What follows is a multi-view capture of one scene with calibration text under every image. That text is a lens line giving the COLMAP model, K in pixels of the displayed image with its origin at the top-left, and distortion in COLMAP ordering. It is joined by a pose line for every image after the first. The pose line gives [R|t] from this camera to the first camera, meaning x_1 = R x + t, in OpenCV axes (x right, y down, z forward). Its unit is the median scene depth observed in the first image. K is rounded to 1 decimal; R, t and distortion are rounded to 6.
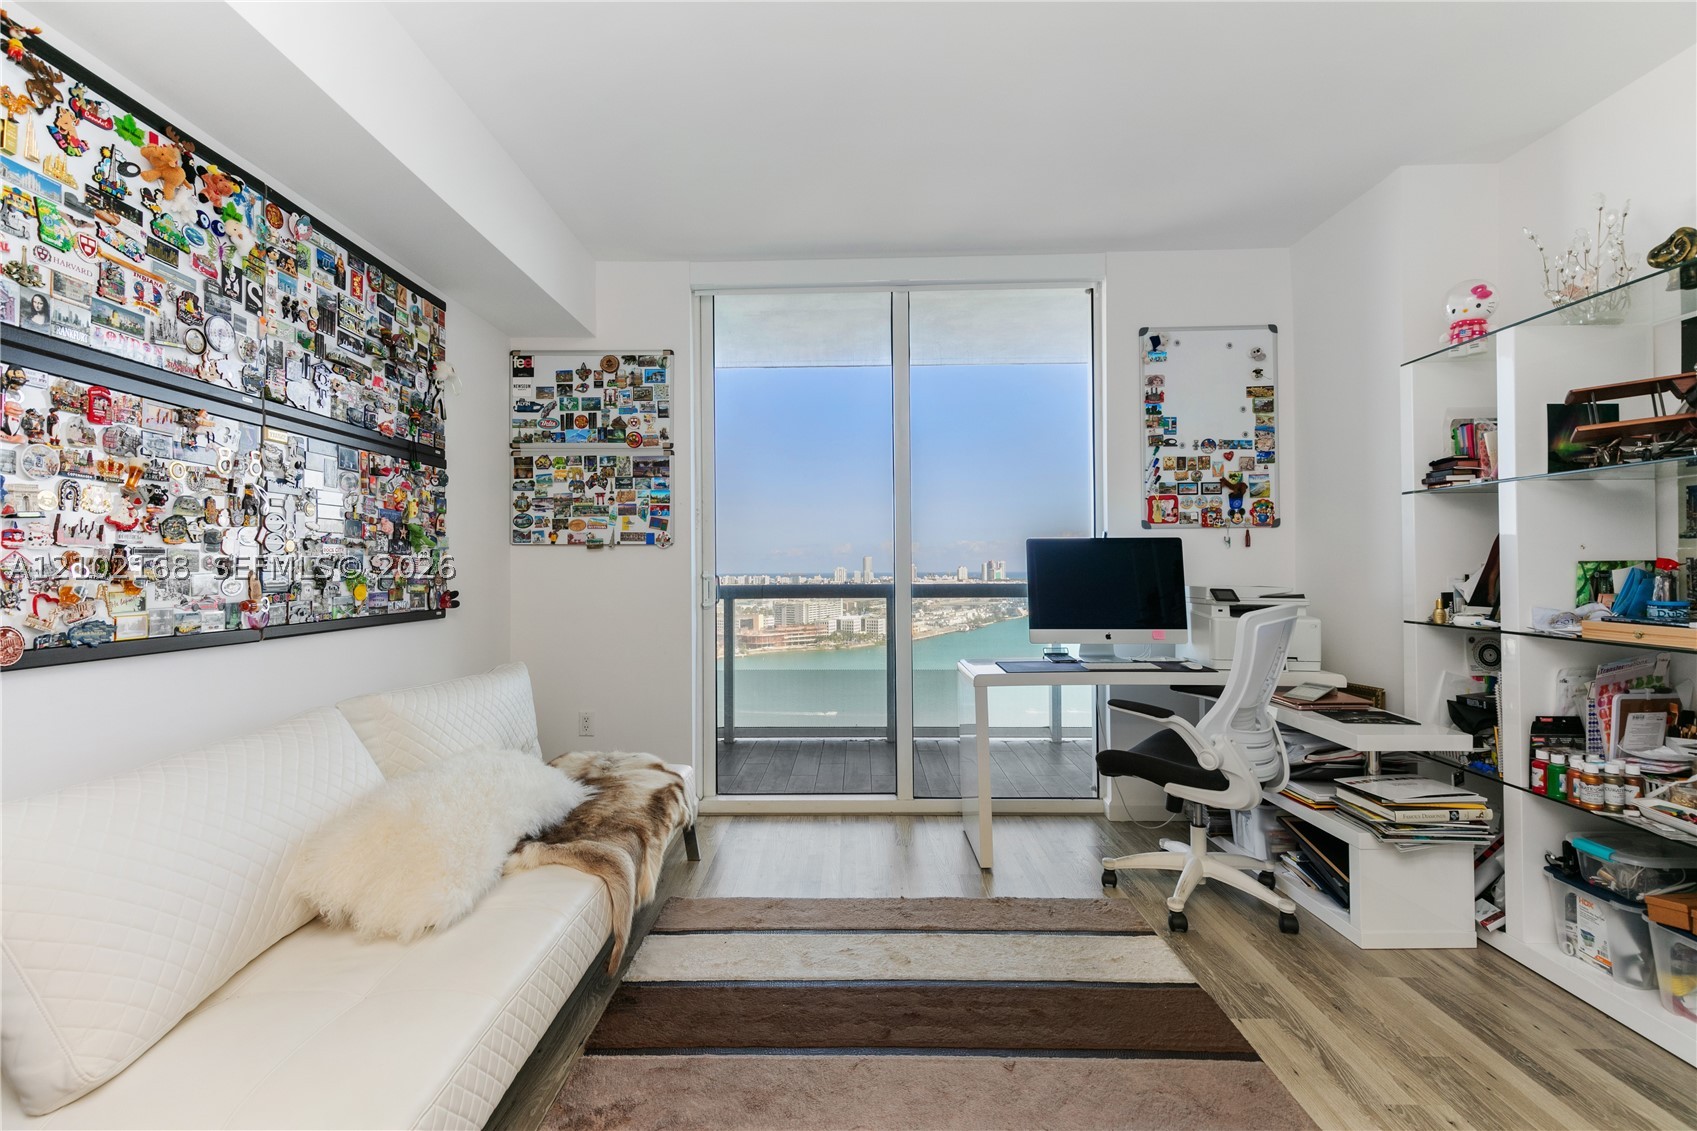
lens RADIAL K [[775.6, 0, 842.7], [0, 775.6, 563.1], [0, 0, 1]] dist [0.001657, -0.000299]
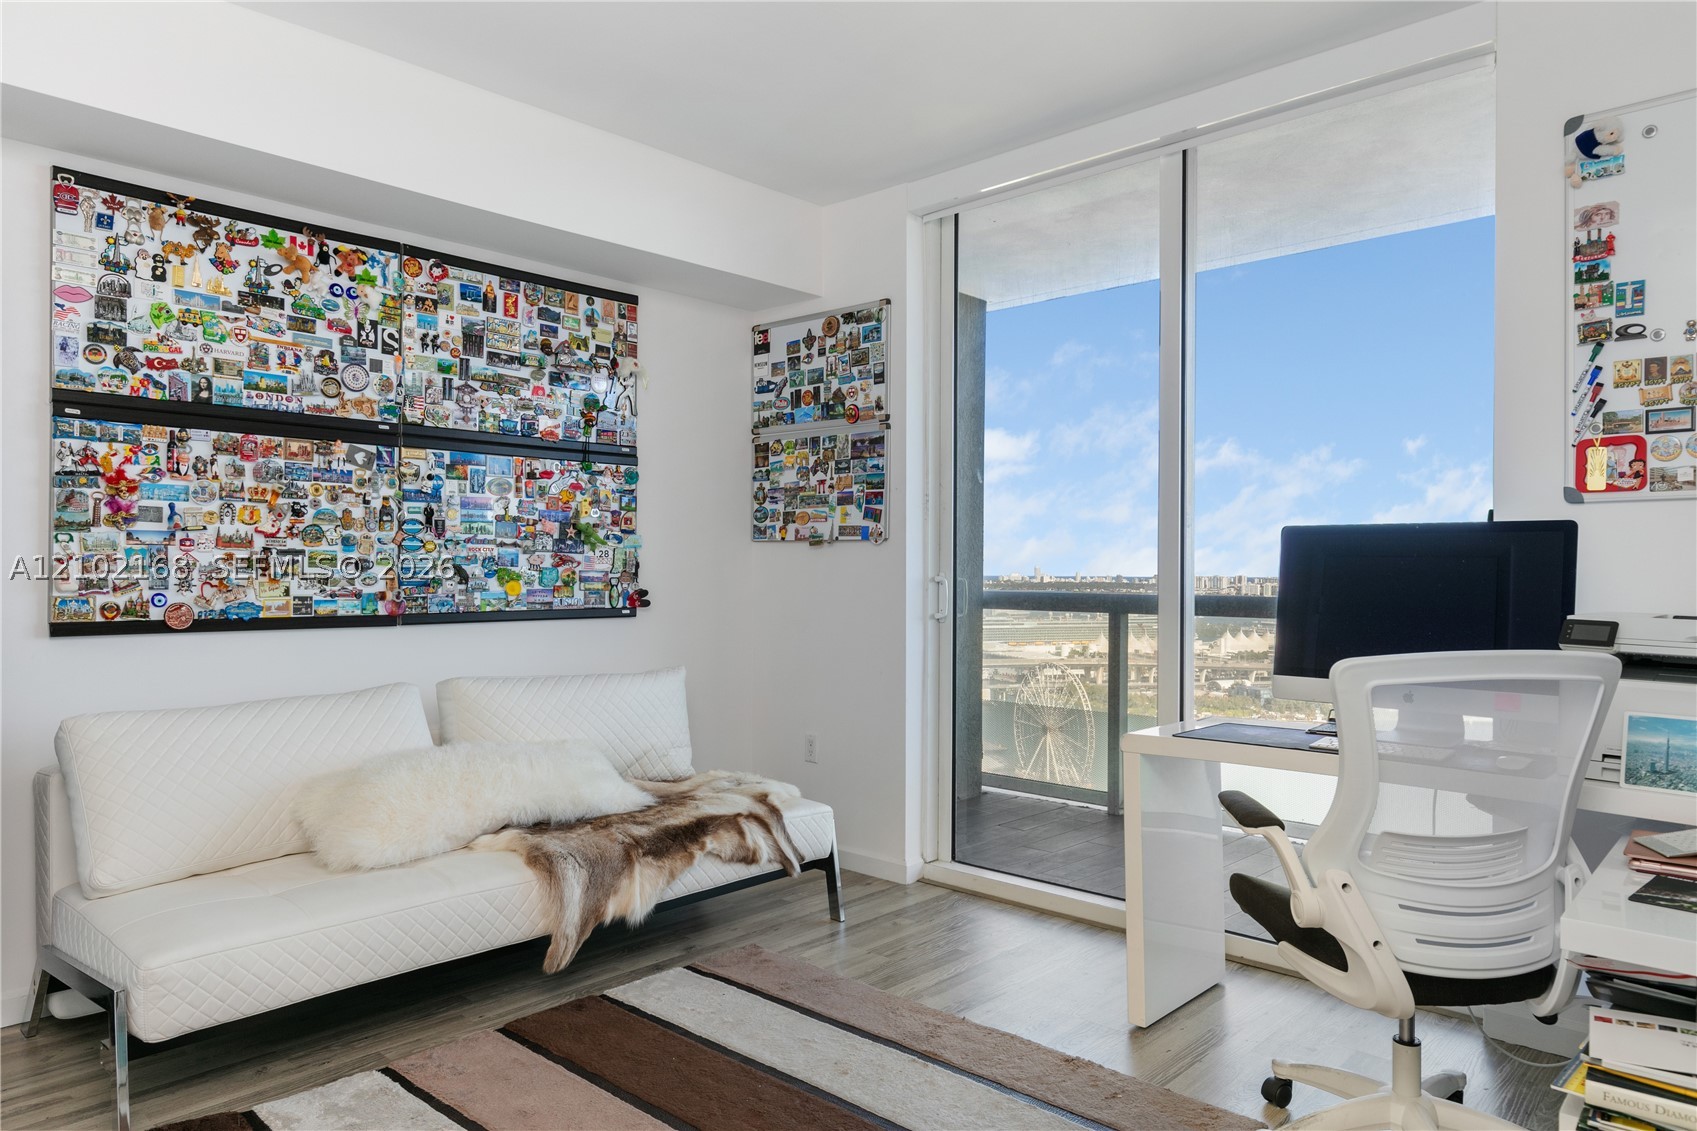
lens RADIAL K [[1124.1, 0, 846.3], [0, 1124.1, 579.4], [0, 0, 1]] dist [0.003358, 0.000168]
pose [[0.736808, 0.016610, -0.675898, 0.746016], [-0.004909, 0.999803, 0.019219, -0.006814], [0.676084, -0.010842, 0.736745, 0.146145]]
